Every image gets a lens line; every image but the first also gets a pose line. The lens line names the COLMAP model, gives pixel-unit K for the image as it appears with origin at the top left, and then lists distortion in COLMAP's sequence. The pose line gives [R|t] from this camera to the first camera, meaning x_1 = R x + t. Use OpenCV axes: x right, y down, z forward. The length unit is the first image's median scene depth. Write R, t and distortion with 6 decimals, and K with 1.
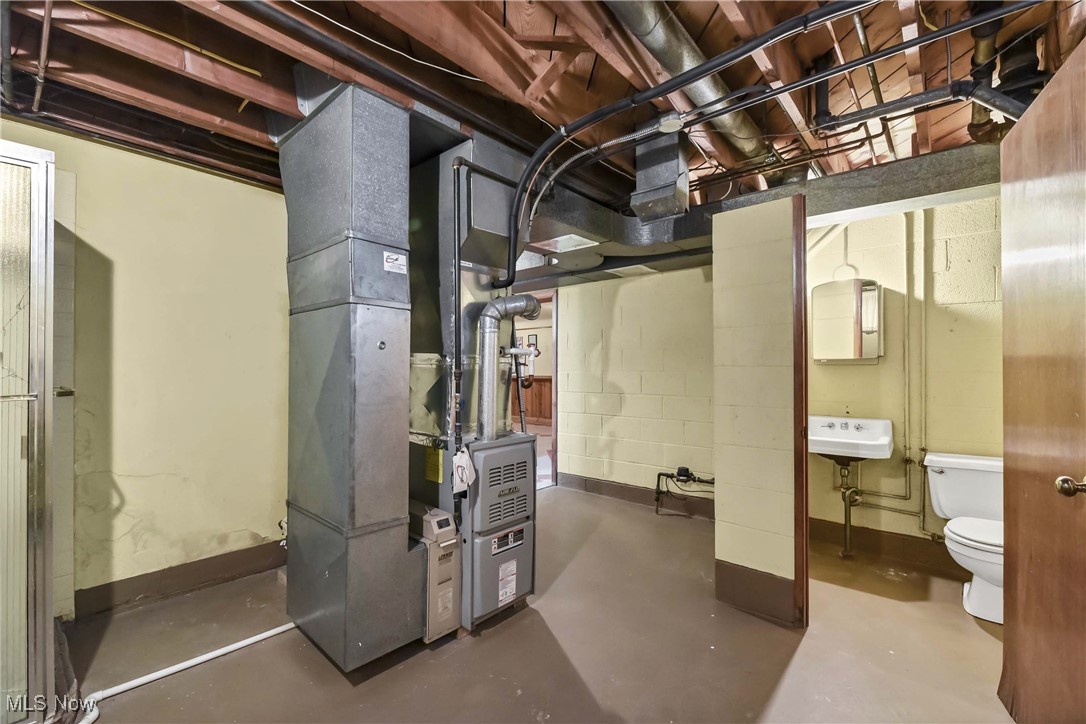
lens RADIAL K [[459.1, 0, 542.6], [0, 459.1, 367.3], [0, 0, 1]] dist [-0.002025, -0.000722]
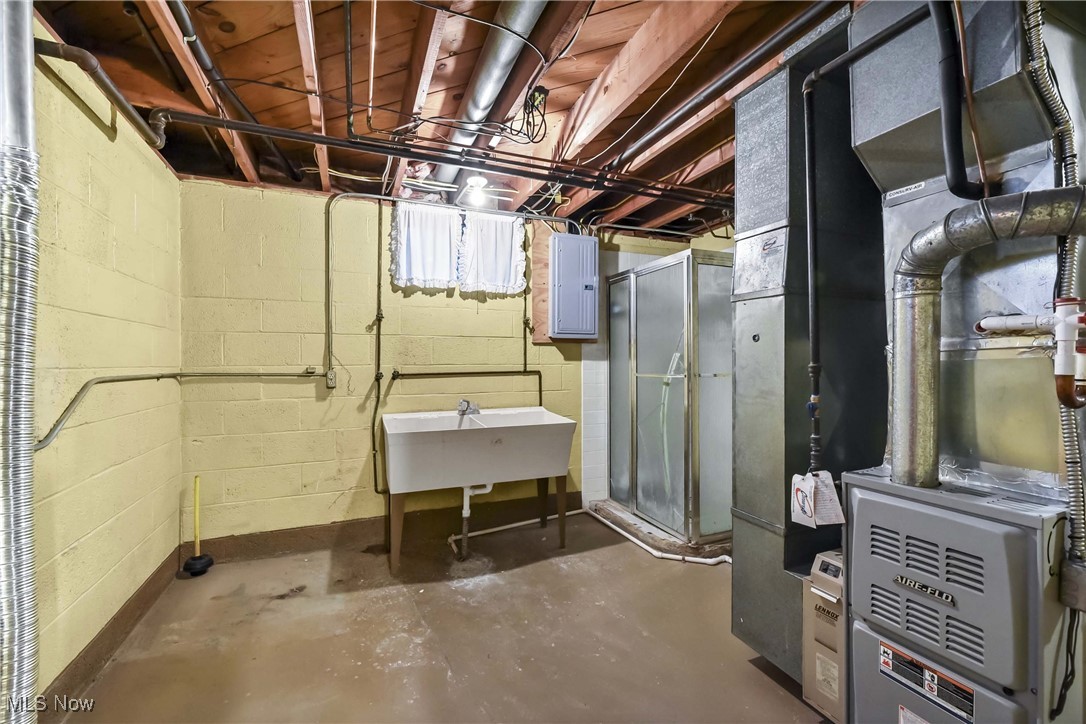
lens RADIAL K [[459.1, 0, 542.6], [0, 459.1, 367.3], [0, 0, 1]] dist [-0.002025, -0.000722]
pose [[-0.438936, 0.010120, -0.898461, 0.703904], [0.002249, 0.999946, 0.010165, 0.004194], [0.898515, 0.002441, -0.438935, 0.975166]]
